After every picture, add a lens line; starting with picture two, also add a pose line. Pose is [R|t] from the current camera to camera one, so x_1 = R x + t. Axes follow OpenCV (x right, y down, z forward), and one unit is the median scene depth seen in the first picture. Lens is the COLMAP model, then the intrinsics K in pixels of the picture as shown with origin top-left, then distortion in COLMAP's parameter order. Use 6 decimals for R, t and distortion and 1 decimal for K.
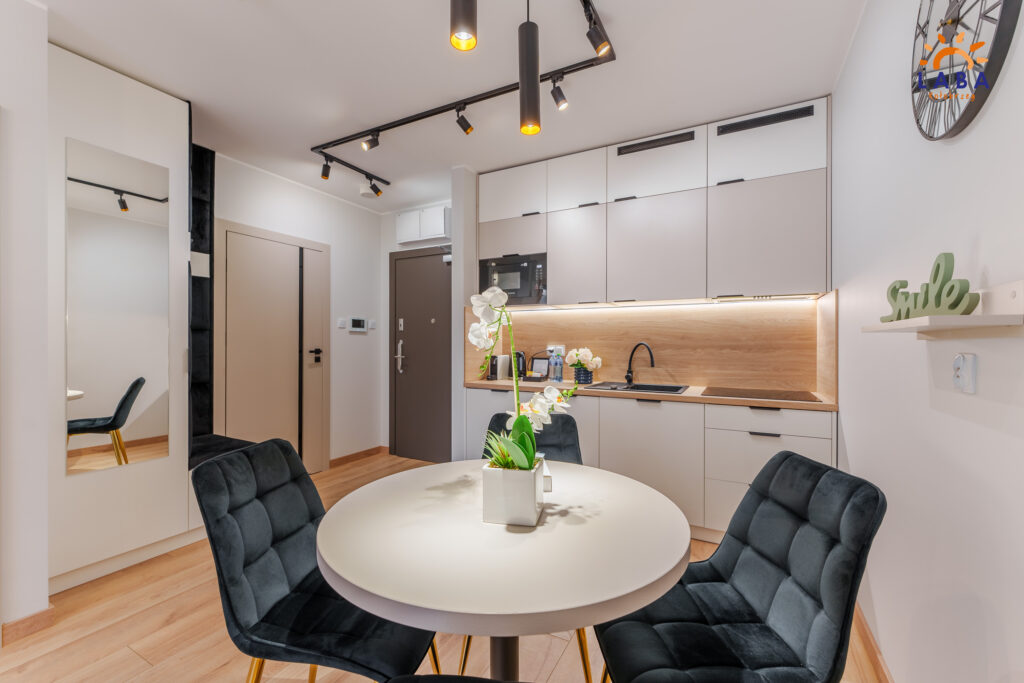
lens RADIAL K [[407.6, 0, 512.0], [0, 407.6, 341.5], [0, 0, 1]] dist [-0.001149, -0.000422]
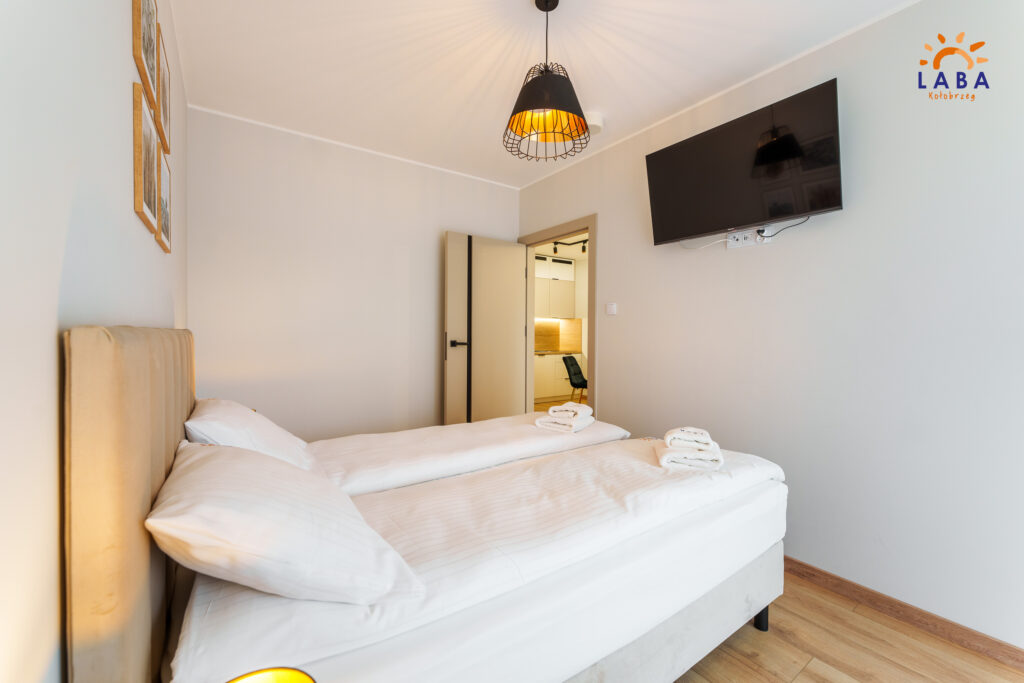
lens RADIAL K [[416.1, 0, 507.0], [0, 416.1, 335.6], [0, 0, 1]] dist [0.000774, -0.000018]
pose [[0.451044, -0.006865, 0.892475, -2.025080], [-0.010638, 0.999858, 0.013067, -0.017252], [-0.892438, -0.015388, 0.450907, -0.044395]]
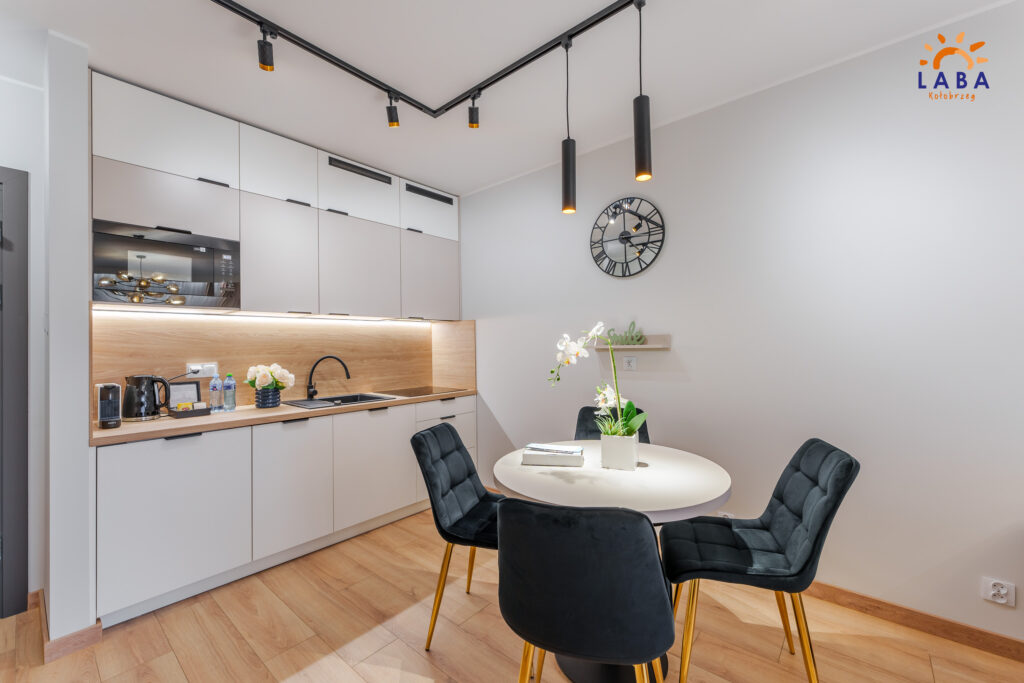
lens RADIAL K [[416.1, 0, 507.0], [0, 416.1, 335.6], [0, 0, 1]] dist [0.000774, -0.000018]
pose [[0.229320, 0.016027, 0.973219, -0.601518], [0.011274, 0.999754, -0.019121, -0.023403], [-0.973286, 0.015357, 0.229083, 0.361940]]
